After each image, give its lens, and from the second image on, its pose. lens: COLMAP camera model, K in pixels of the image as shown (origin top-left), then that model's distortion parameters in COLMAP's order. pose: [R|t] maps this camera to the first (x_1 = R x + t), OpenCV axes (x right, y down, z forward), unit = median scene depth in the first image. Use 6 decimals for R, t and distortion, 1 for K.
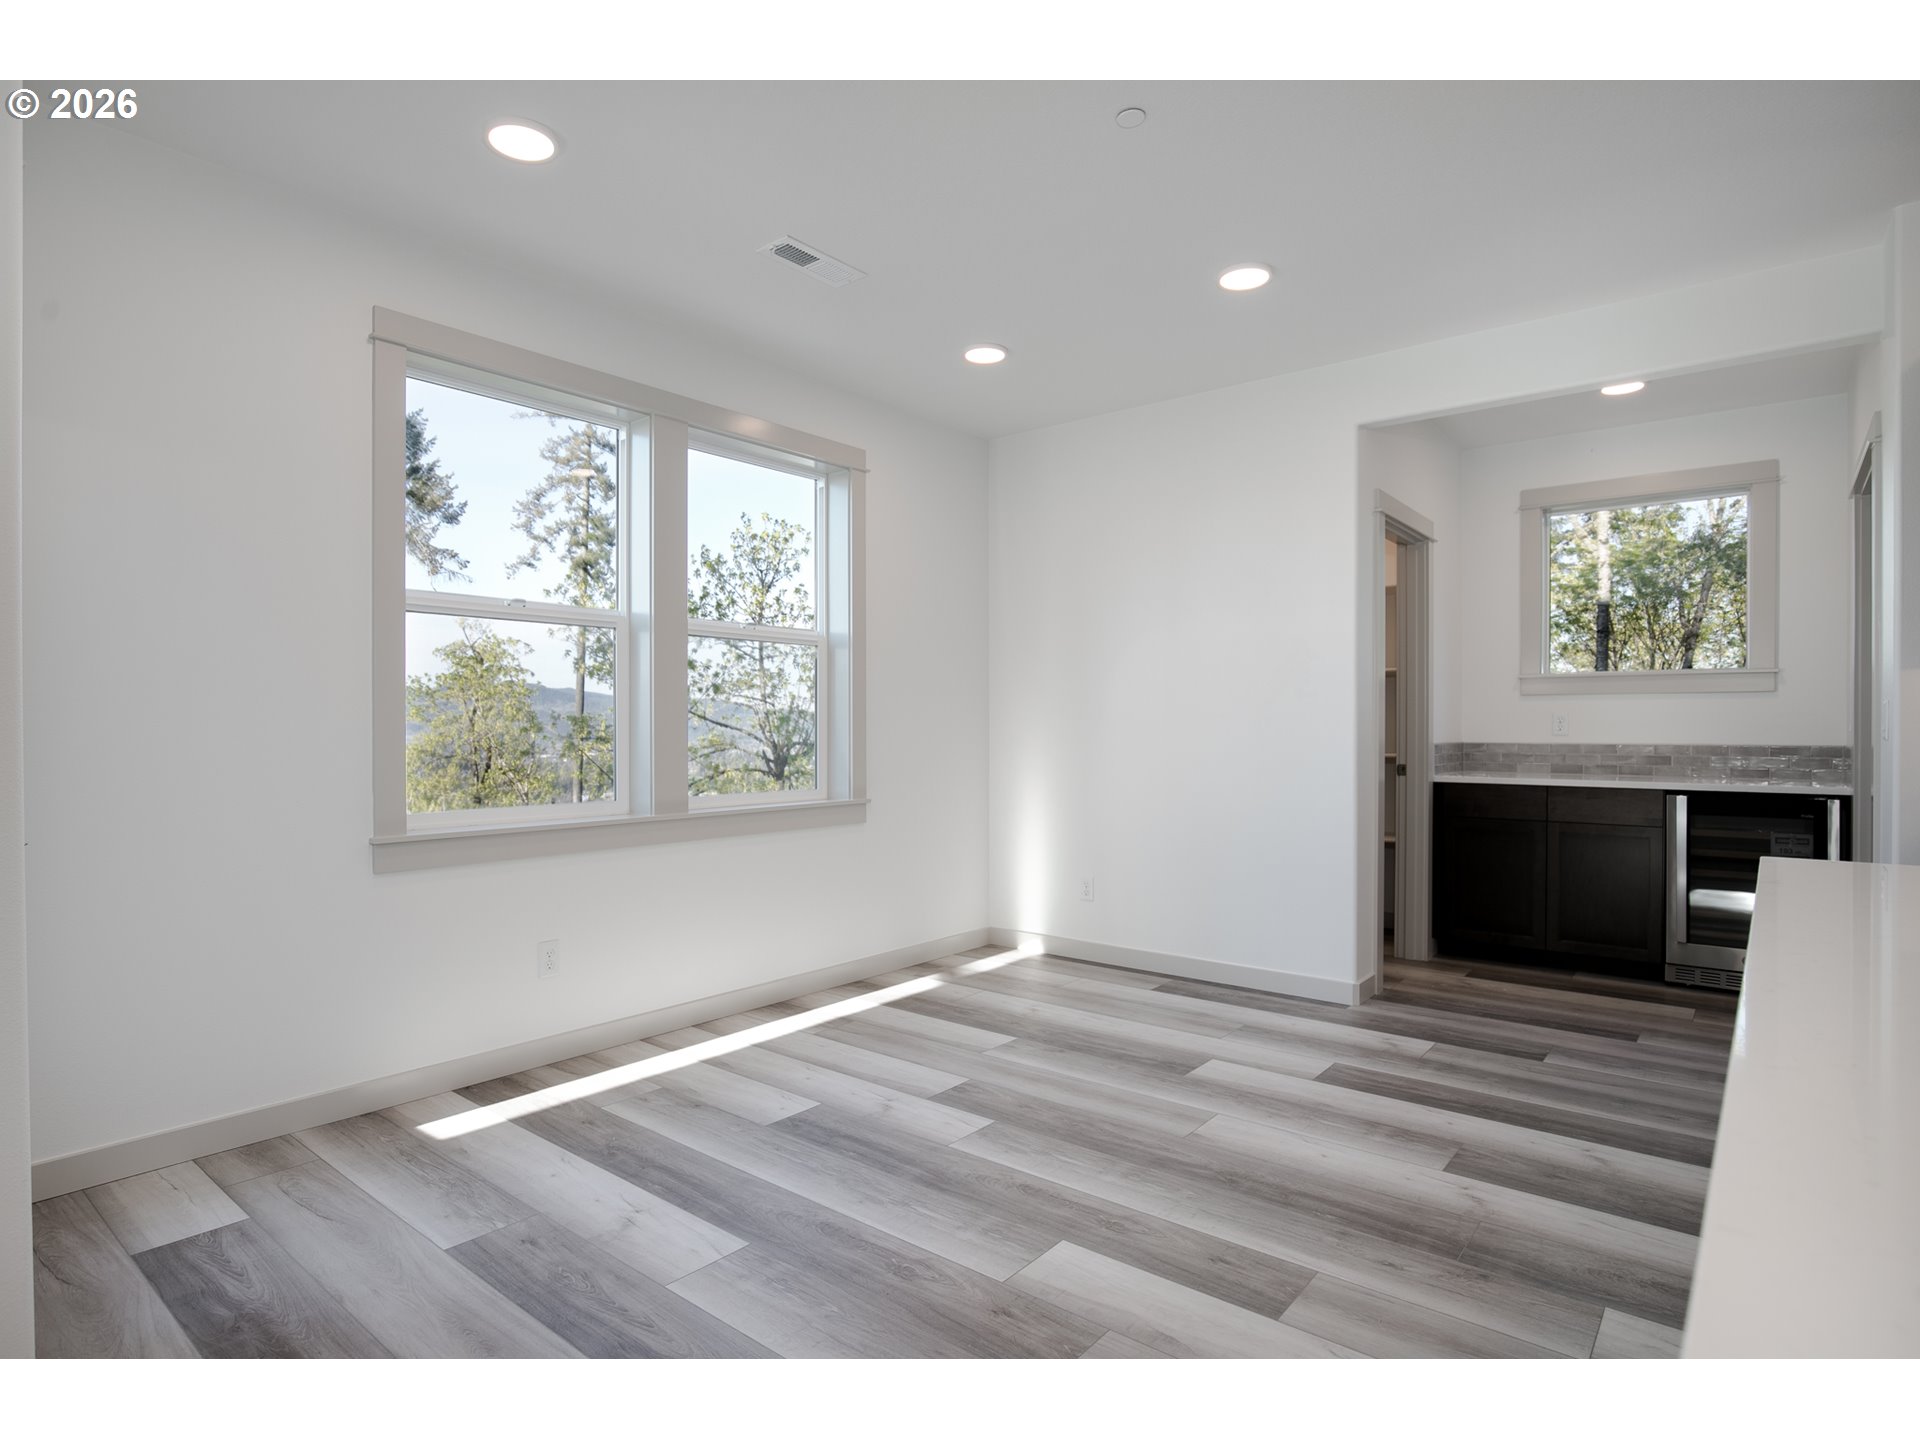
lens RADIAL K [[1003.9, 0, 951.0], [0, 1003.9, 724.2], [0, 0, 1]] dist [-0.042686, -0.000083]
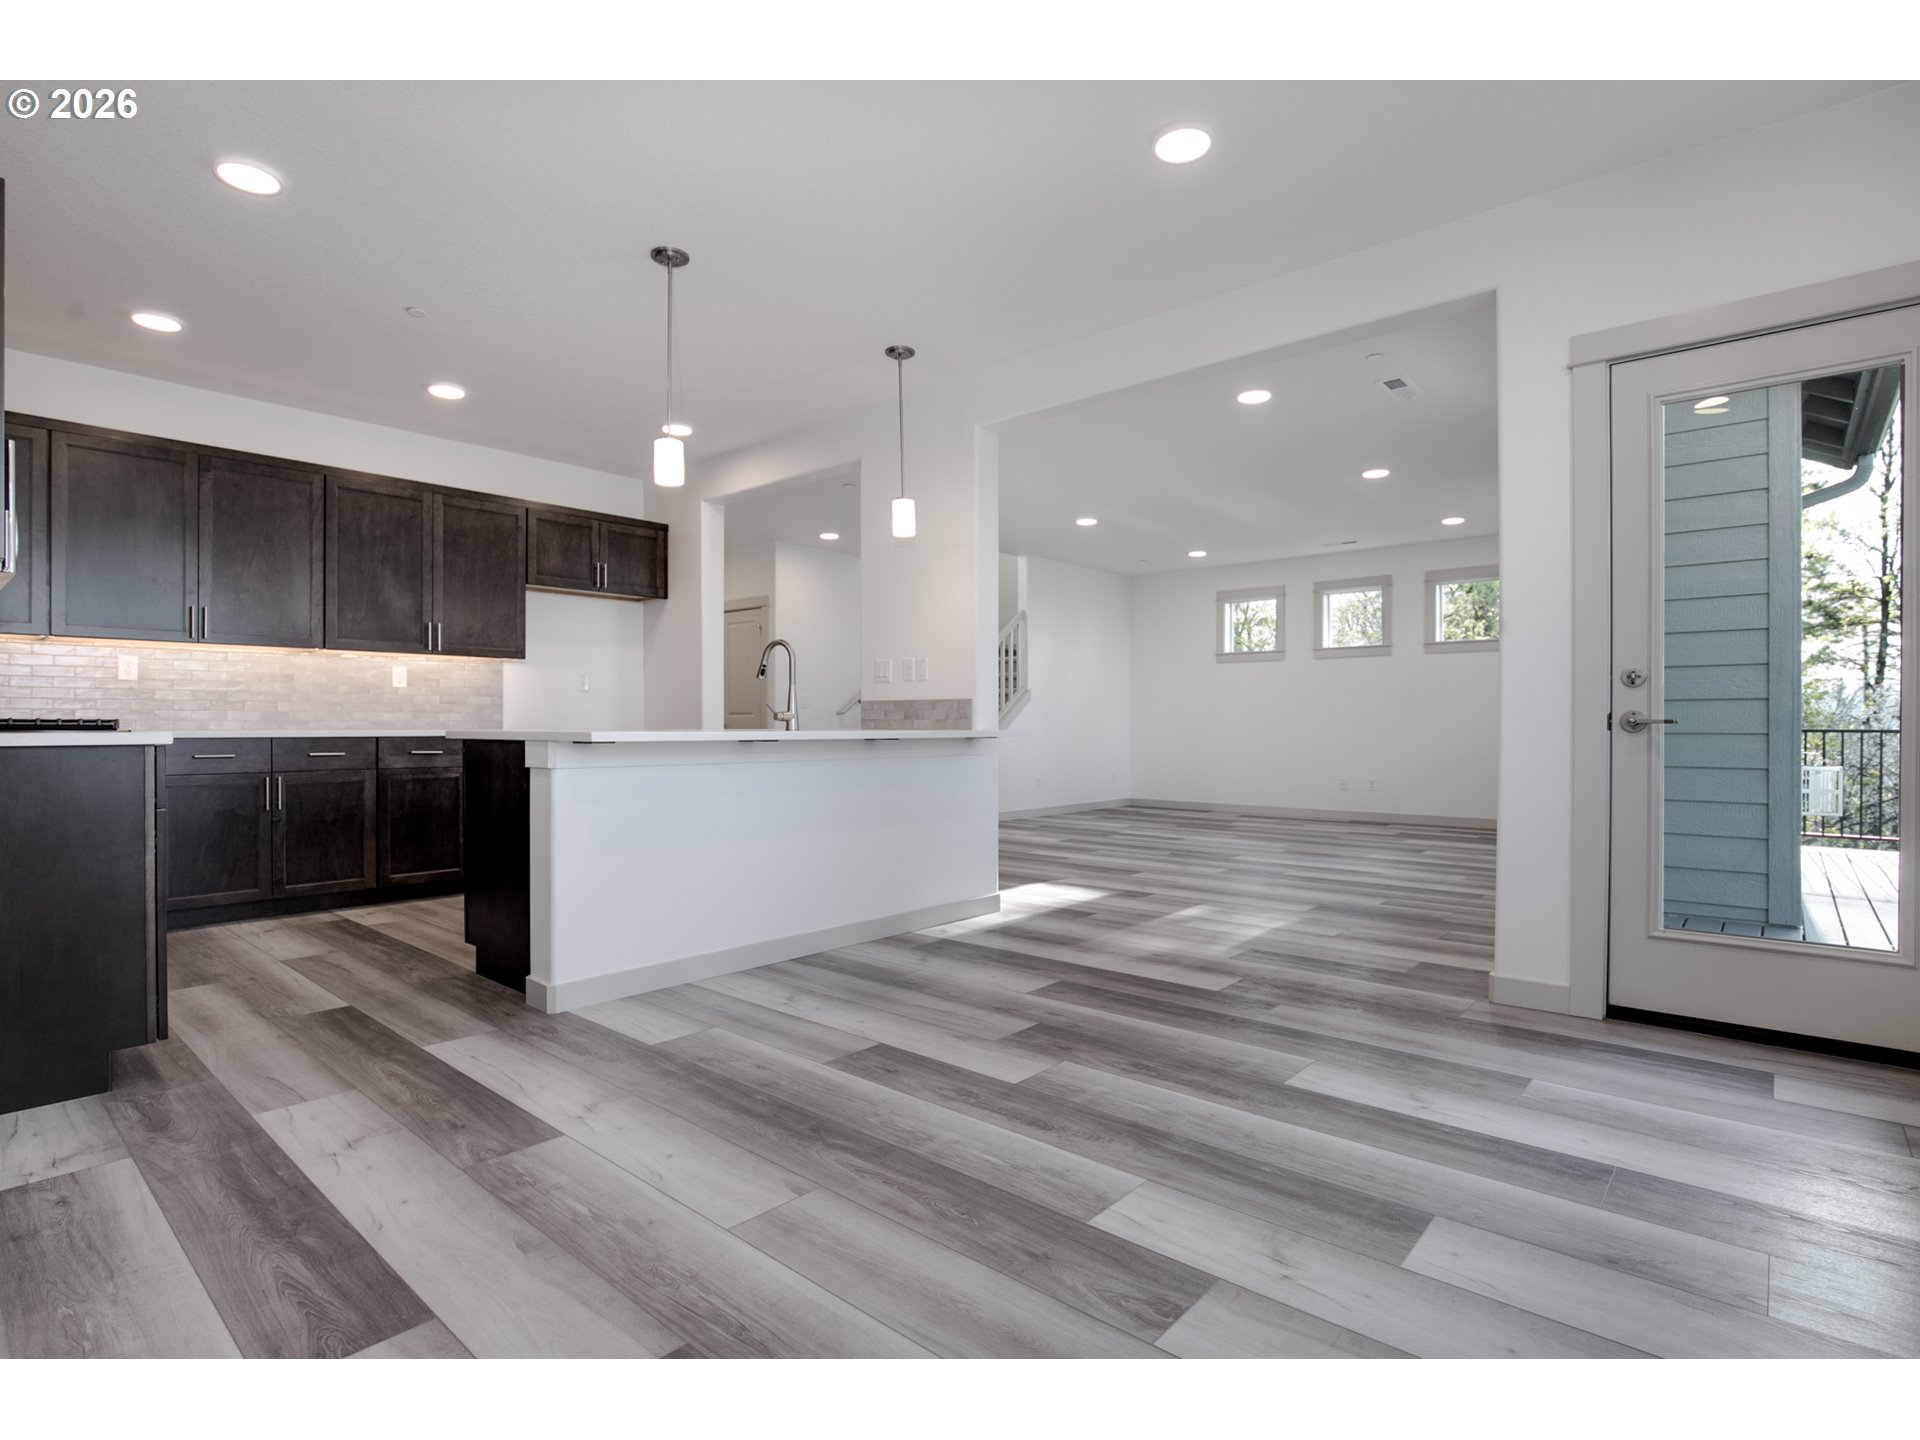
lens RADIAL K [[958.6, 0, 957.5], [0, 958.6, 716.7], [0, 0, 1]] dist [-0.019609, 0.002104]
pose [[-0.999229, -0.000701, 0.039257, 0.123711], [-0.001224, 0.999911, -0.013286, 0.097673], [-0.039244, -0.013324, -0.999141, 1.934193]]
